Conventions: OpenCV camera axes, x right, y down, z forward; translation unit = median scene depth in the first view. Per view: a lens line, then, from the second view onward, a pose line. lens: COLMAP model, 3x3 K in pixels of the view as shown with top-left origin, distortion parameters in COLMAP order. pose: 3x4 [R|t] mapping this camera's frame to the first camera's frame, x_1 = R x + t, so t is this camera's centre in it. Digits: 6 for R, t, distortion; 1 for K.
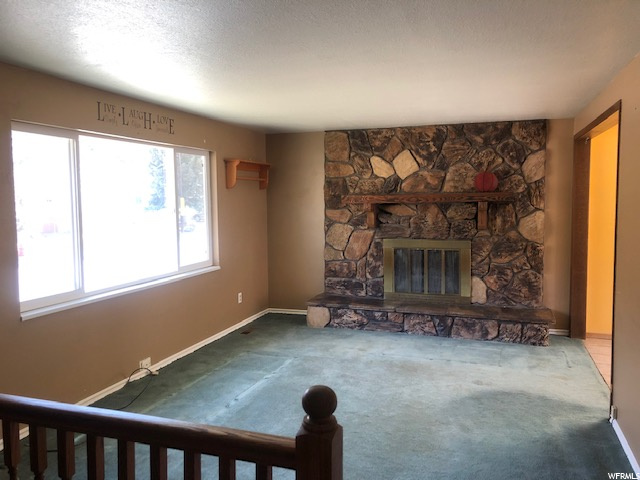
lens RADIAL K [[516.5, 0, 318.2], [0, 516.5, 230.2], [0, 0, 1]] dist [0.007403, -0.005199]
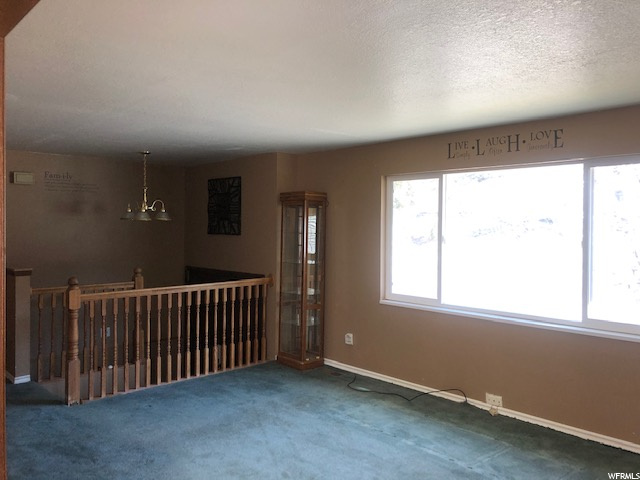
lens RADIAL K [[516.5, 0, 318.2], [0, 516.5, 230.2], [0, 0, 1]] dist [0.007403, -0.005199]
pose [[-0.458318, 0.000673, -0.888788, 0.420698], [-0.068512, 0.996997, 0.036085, -0.041074], [0.886144, 0.077431, -0.456896, 0.718369]]
